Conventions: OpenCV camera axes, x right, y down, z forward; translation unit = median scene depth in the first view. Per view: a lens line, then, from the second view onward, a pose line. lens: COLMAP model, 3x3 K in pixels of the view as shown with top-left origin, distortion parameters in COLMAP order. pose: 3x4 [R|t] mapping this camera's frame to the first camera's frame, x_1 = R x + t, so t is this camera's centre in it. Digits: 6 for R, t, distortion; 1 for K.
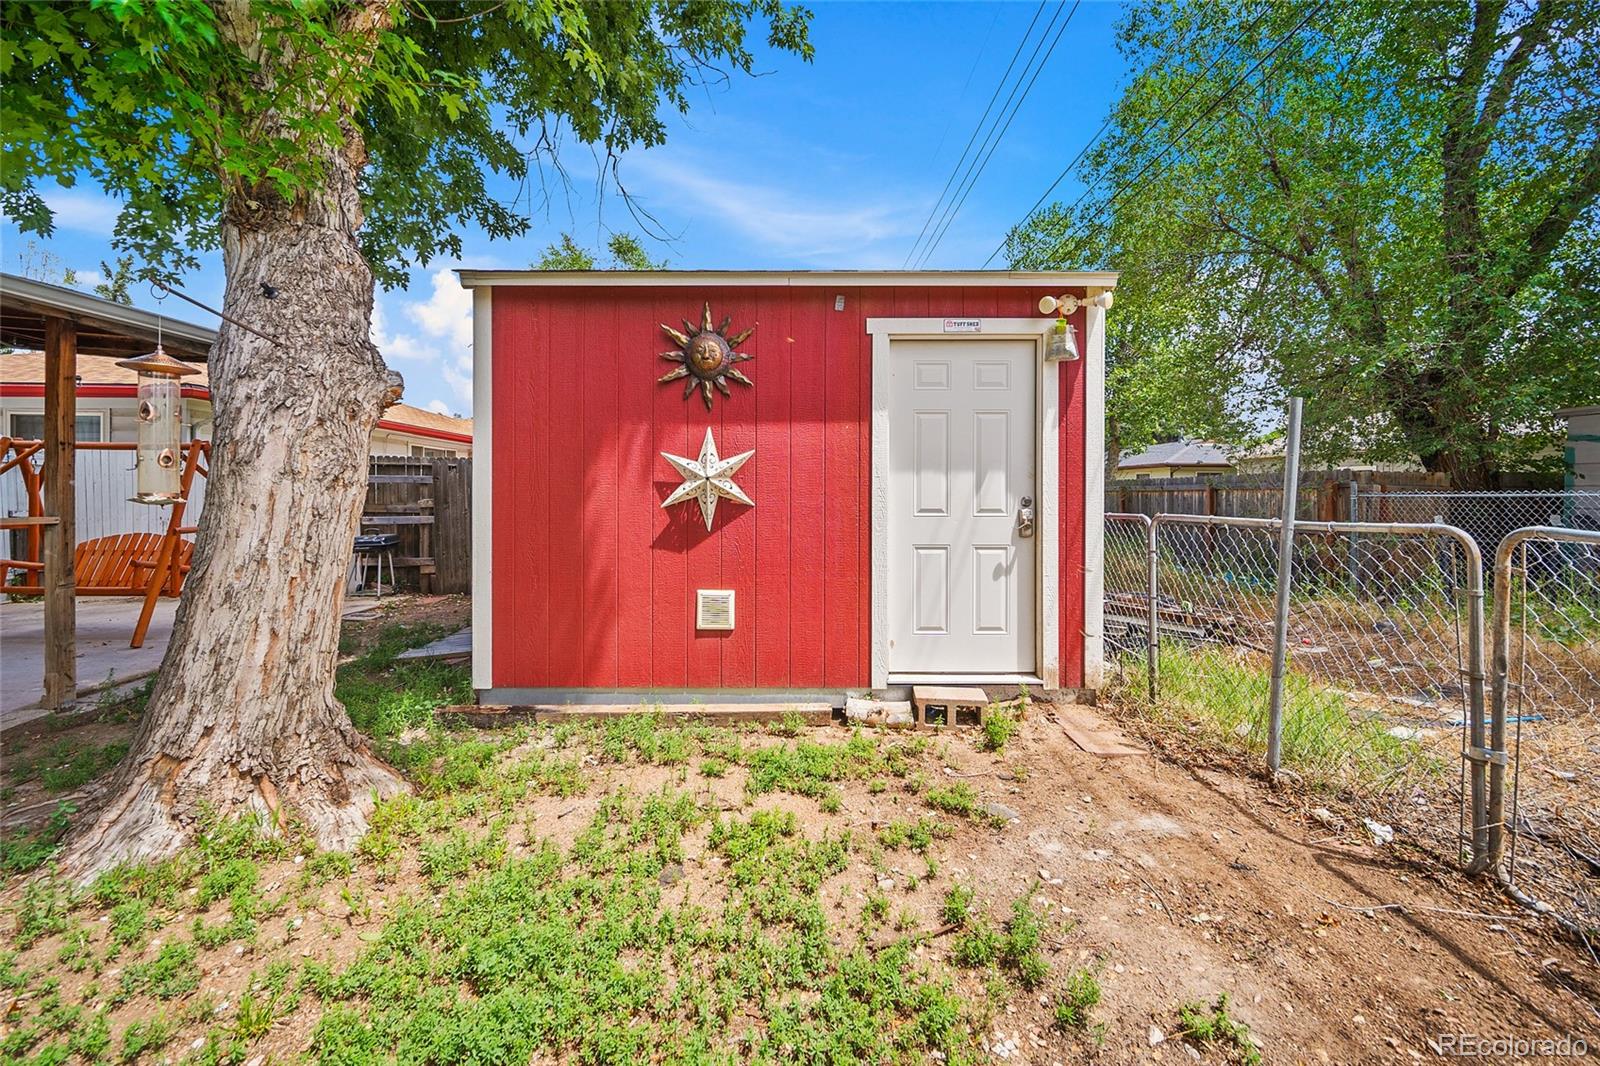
lens RADIAL K [[656.1, 0, 795.0], [0, 656.1, 495.9], [0, 0, 1]] dist [-0.000677, -0.000147]
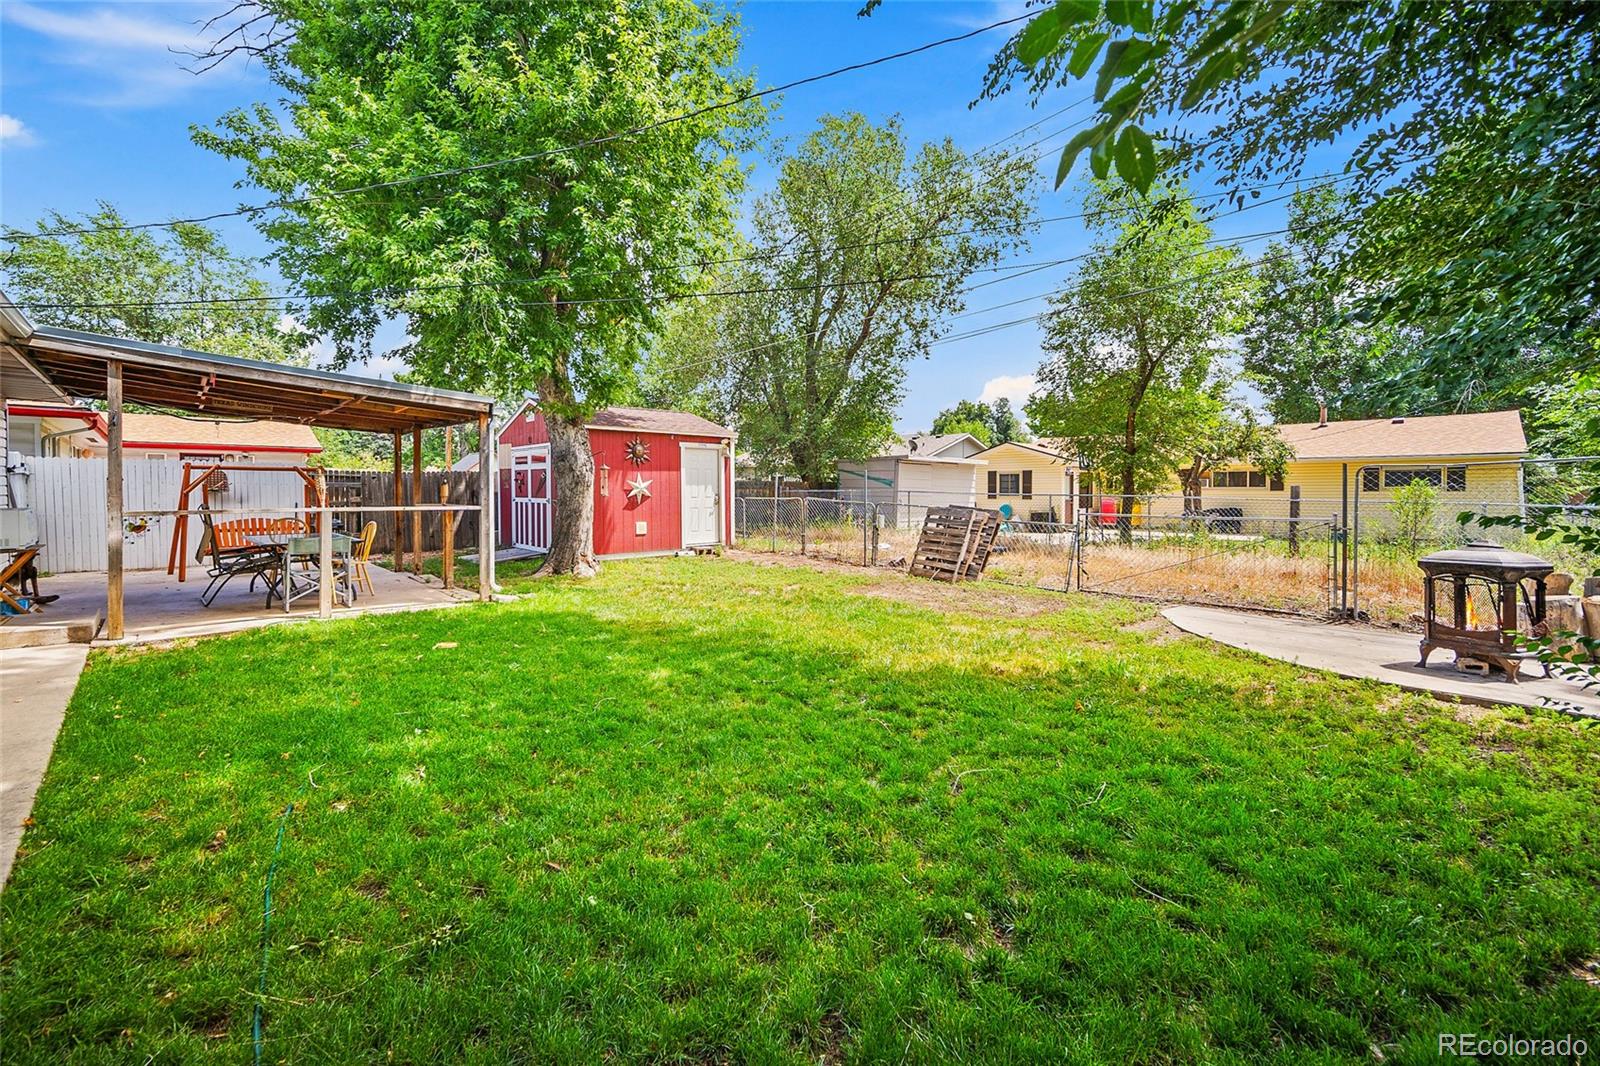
lens RADIAL K [[656.1, 0, 795.0], [0, 656.1, 495.9], [0, 0, 1]] dist [-0.000677, -0.000147]
pose [[0.733606, -0.006958, 0.679540, -1.792596], [0.005635, 0.999975, 0.004155, 0.002705], [-0.679552, 0.000781, 0.733627, -1.945256]]
